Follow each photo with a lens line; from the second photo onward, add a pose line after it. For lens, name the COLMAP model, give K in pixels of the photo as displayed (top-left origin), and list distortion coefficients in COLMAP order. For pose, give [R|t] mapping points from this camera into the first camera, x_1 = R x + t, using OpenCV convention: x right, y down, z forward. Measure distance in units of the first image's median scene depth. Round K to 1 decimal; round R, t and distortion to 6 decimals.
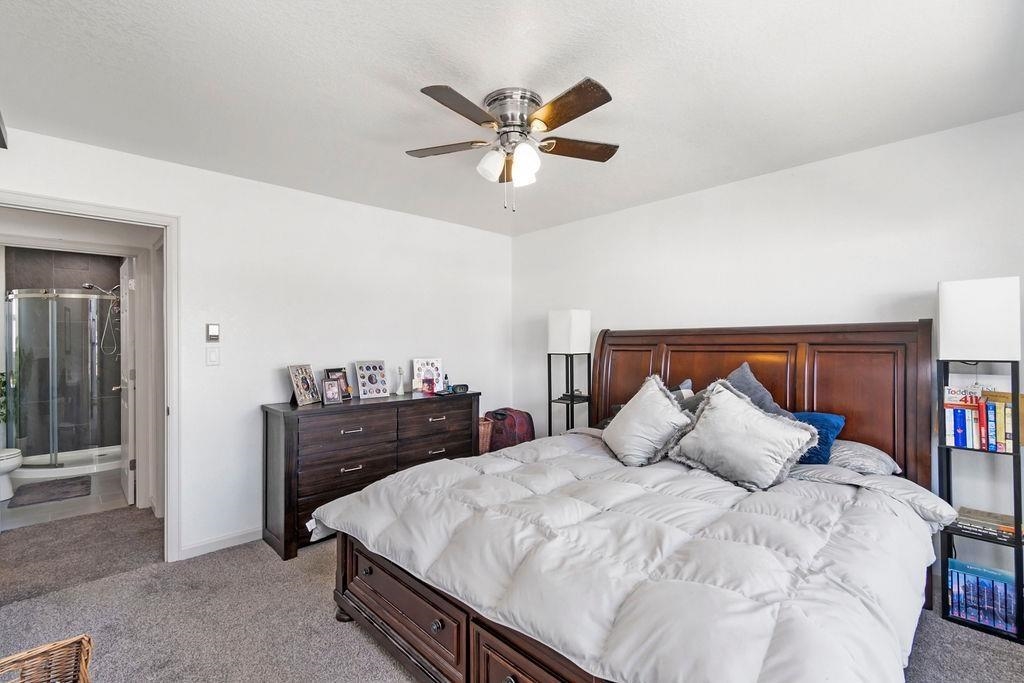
lens RADIAL K [[457.0, 0, 514.7], [0, 457.0, 340.2], [0, 0, 1]] dist [0.003627, -0.002647]
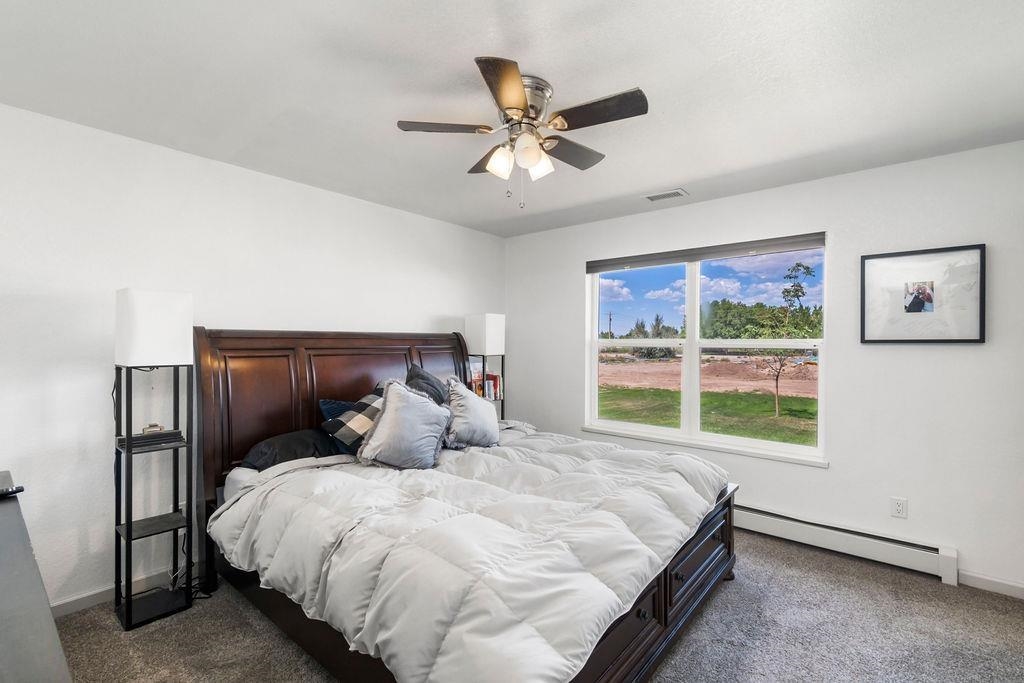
lens RADIAL K [[457.0, 0, 514.9], [0, 457.0, 346.8], [0, 0, 1]] dist [0.003627, -0.002647]
pose [[-0.114473, 0.004498, 0.993416, -0.589865], [0.000824, 0.999990, -0.004432, 0.010387], [-0.993426, 0.000311, -0.114476, 0.699695]]
